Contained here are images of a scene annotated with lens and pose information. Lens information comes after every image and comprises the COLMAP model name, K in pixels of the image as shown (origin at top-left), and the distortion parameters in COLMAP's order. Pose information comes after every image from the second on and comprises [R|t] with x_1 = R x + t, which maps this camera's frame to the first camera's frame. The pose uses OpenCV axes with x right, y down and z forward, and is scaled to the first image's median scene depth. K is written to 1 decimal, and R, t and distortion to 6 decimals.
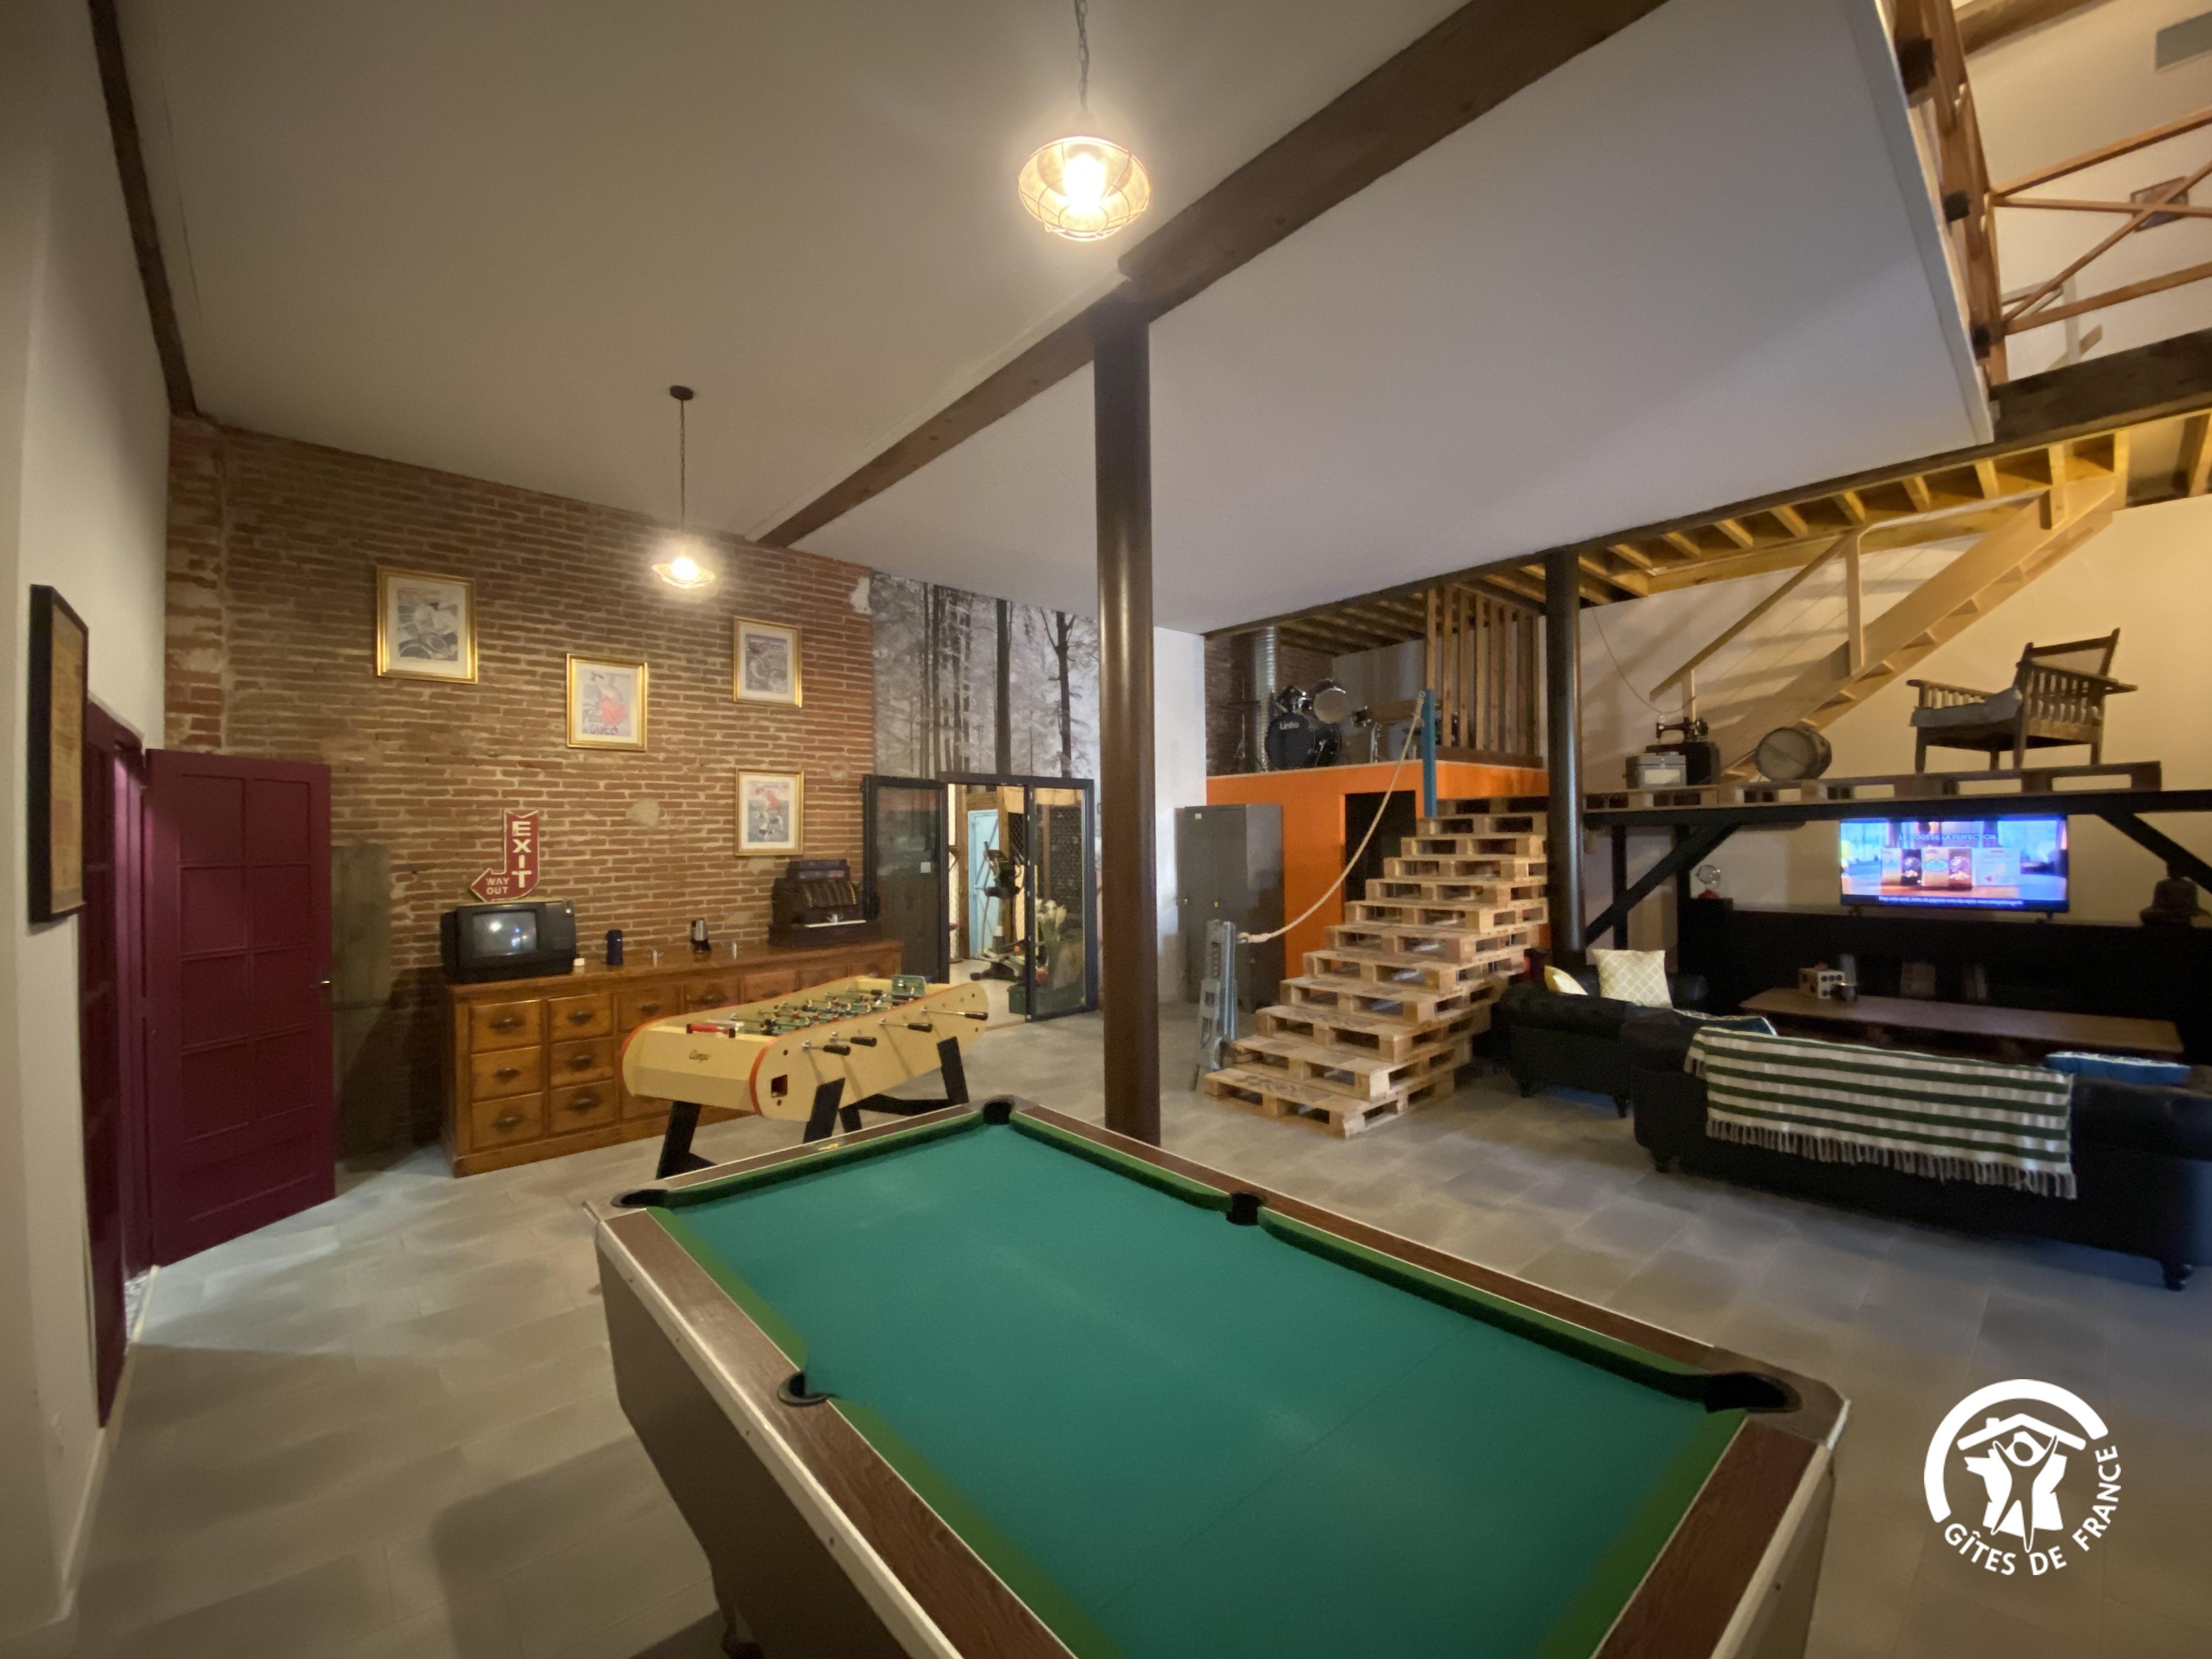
lens RADIAL K [[897.1, 0, 1108.1], [0, 897.1, 830.1], [0, 0, 1]] dist [0.002707, -0.013309]
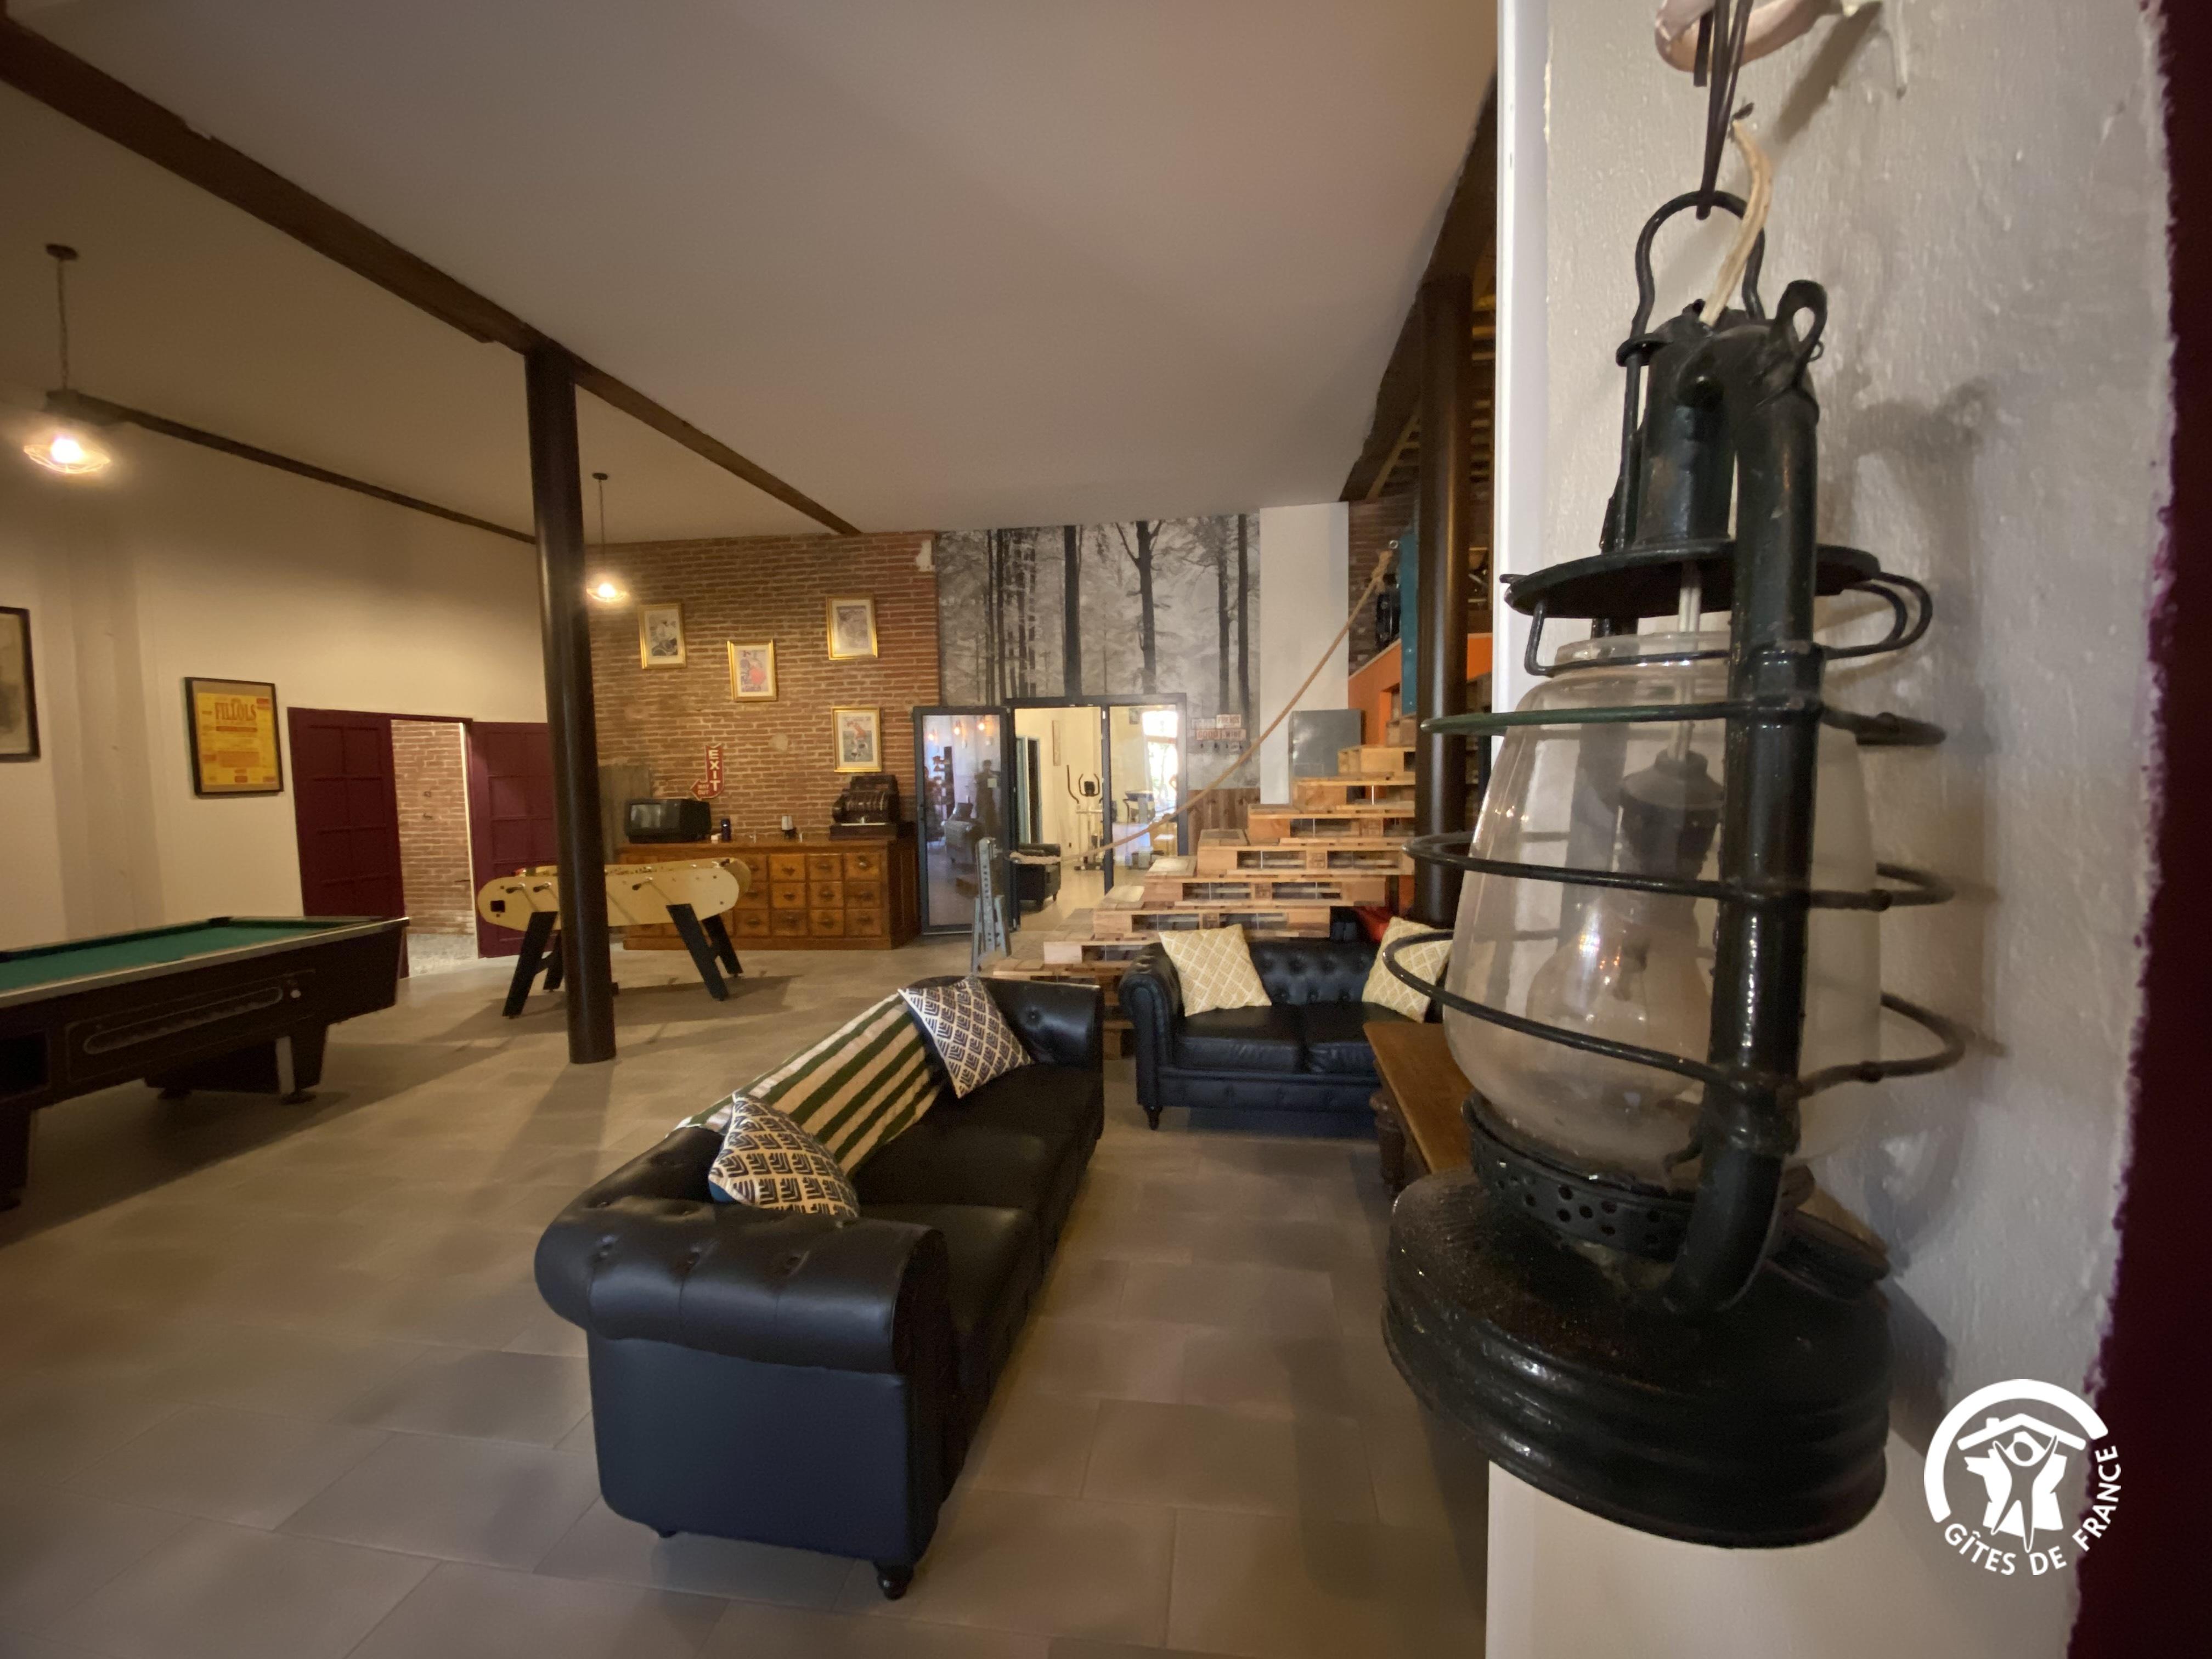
lens RADIAL K [[897.1, 0, 1104.4], [0, 897.1, 849.9], [0, 0, 1]] dist [0.002707, -0.013309]
pose [[0.636724, 0.069806, -0.767925, 0.807068], [0.017870, 0.994290, 0.105200, 0.008975], [0.770884, -0.080707, 0.631842, 0.376168]]
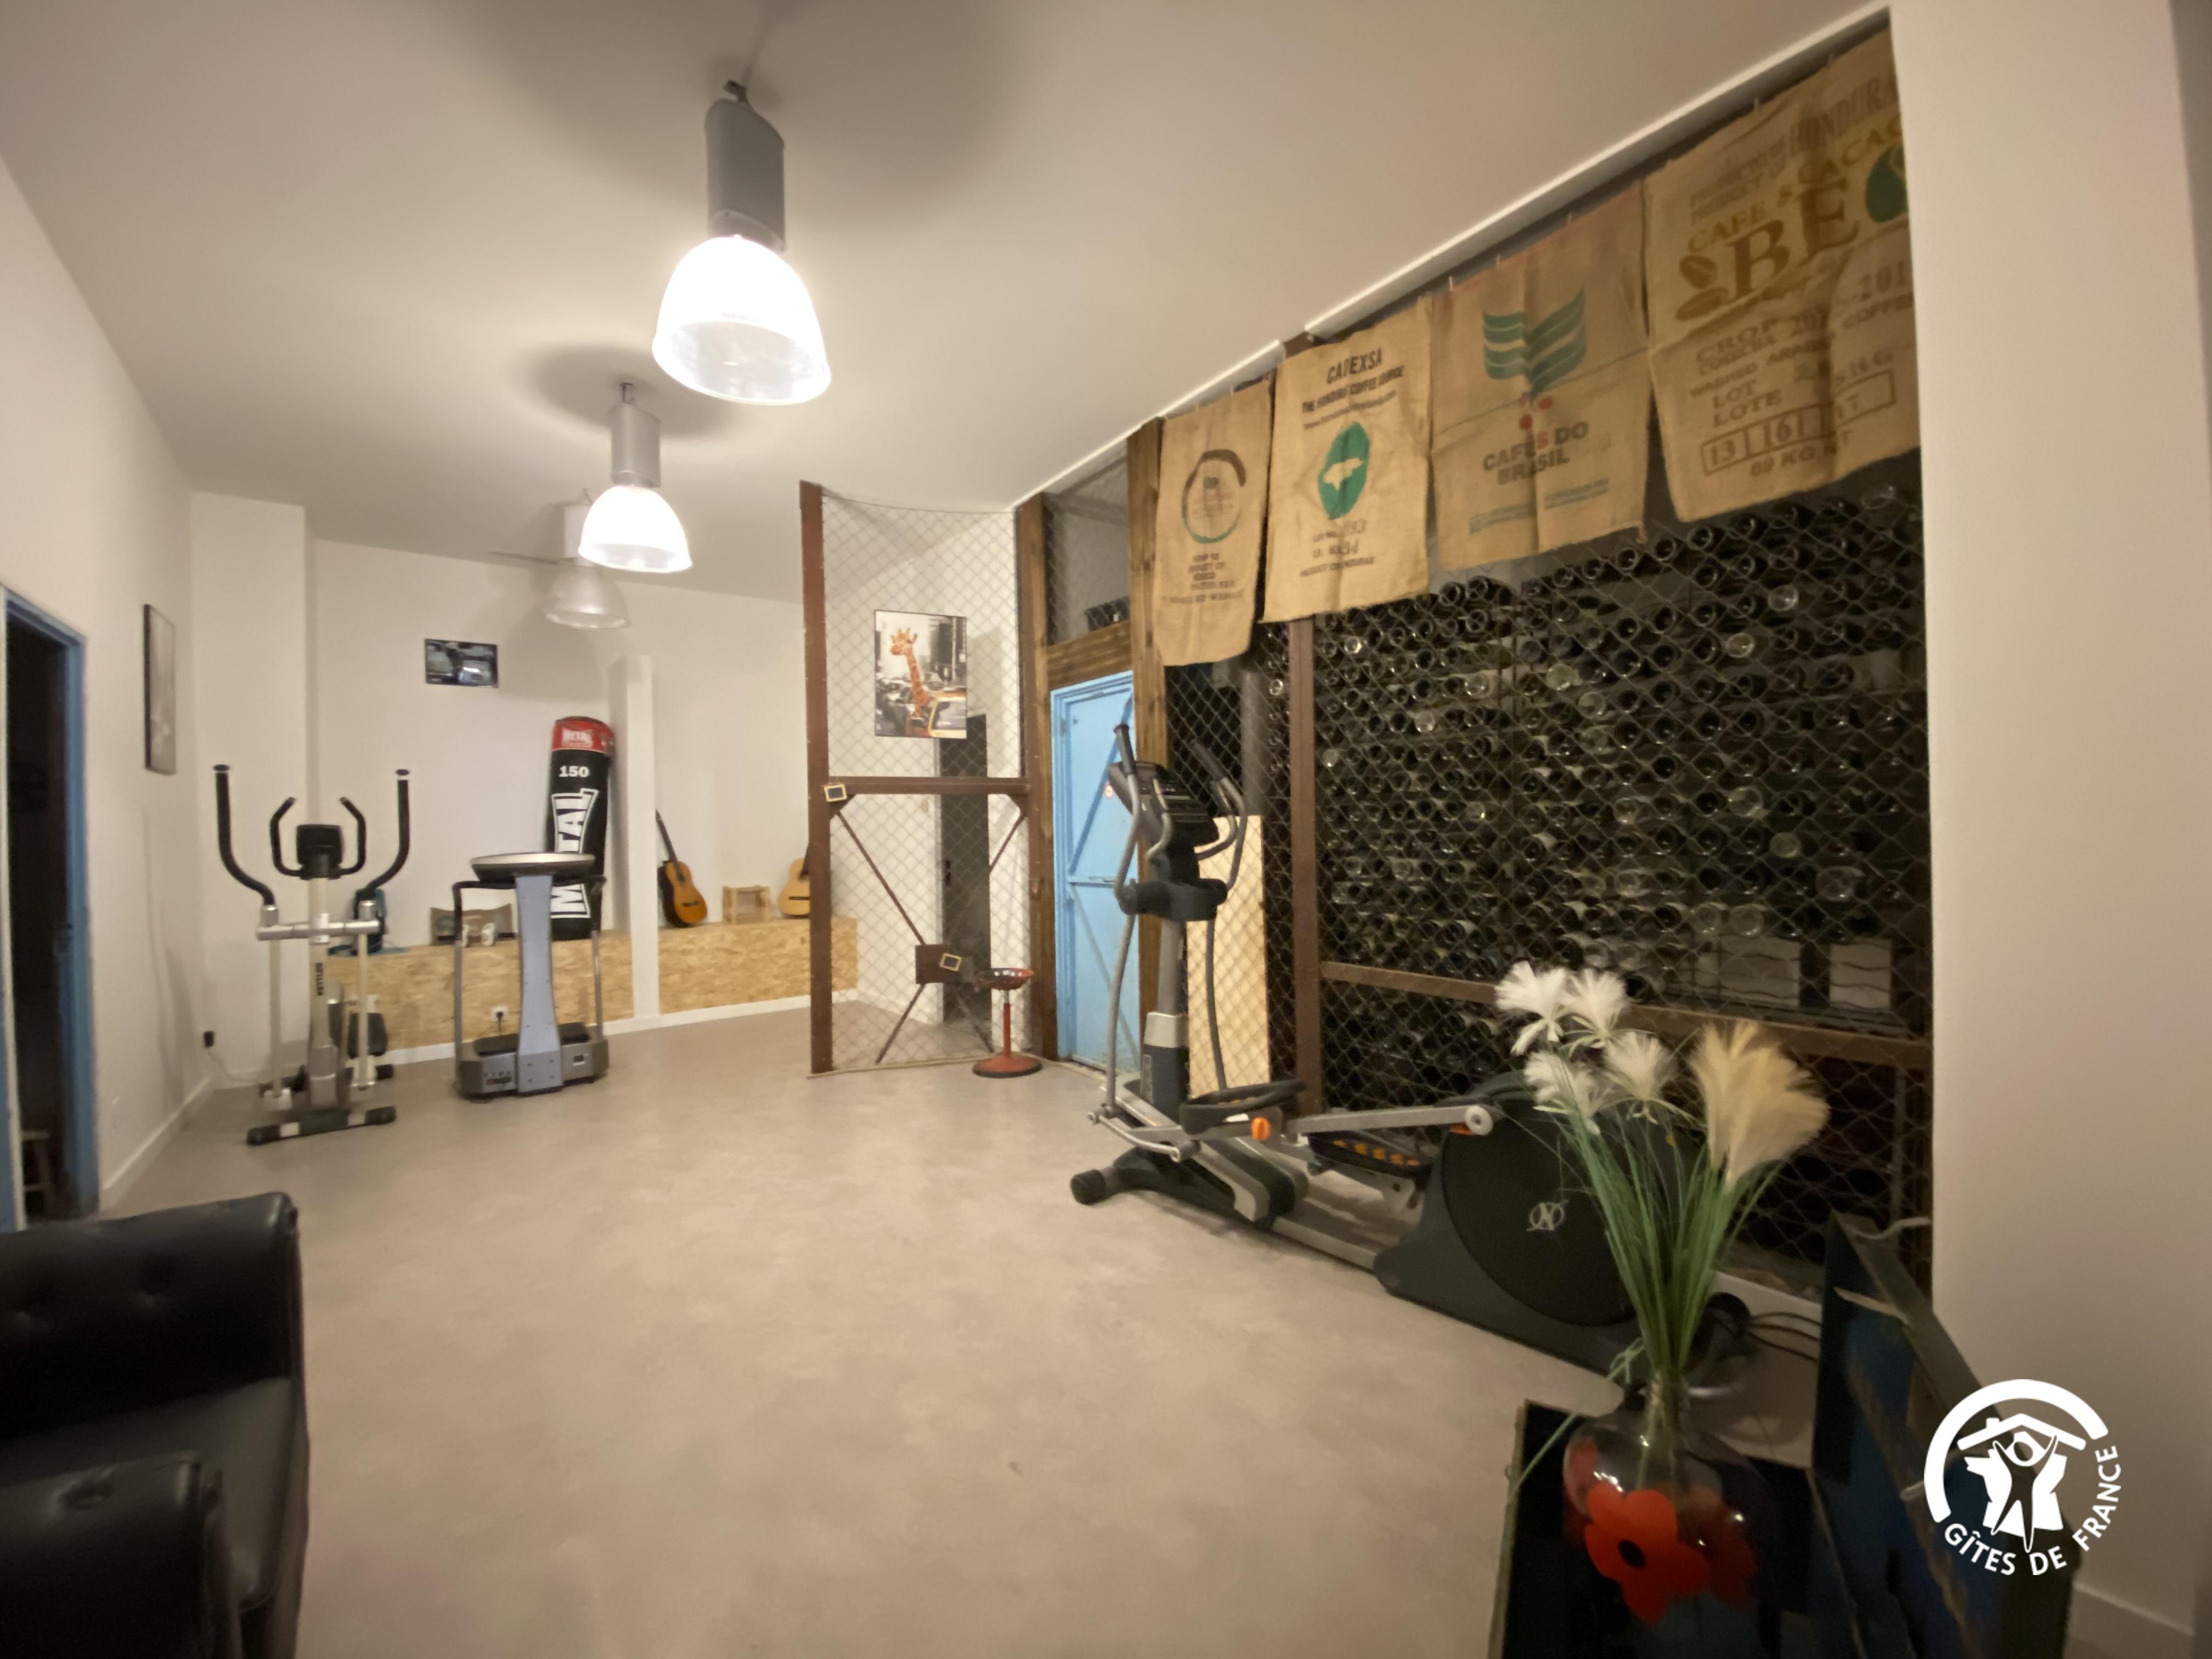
lens RADIAL K [[897.1, 0, 1139.9], [0, 897.1, 833.3], [0, 0, 1]] dist [0.002707, -0.013309]
pose [[0.998583, -0.001805, -0.053192, -0.167604], [0.002669, 0.999865, 0.016182, 0.062344], [0.053155, -0.016302, 0.998453, 1.053452]]
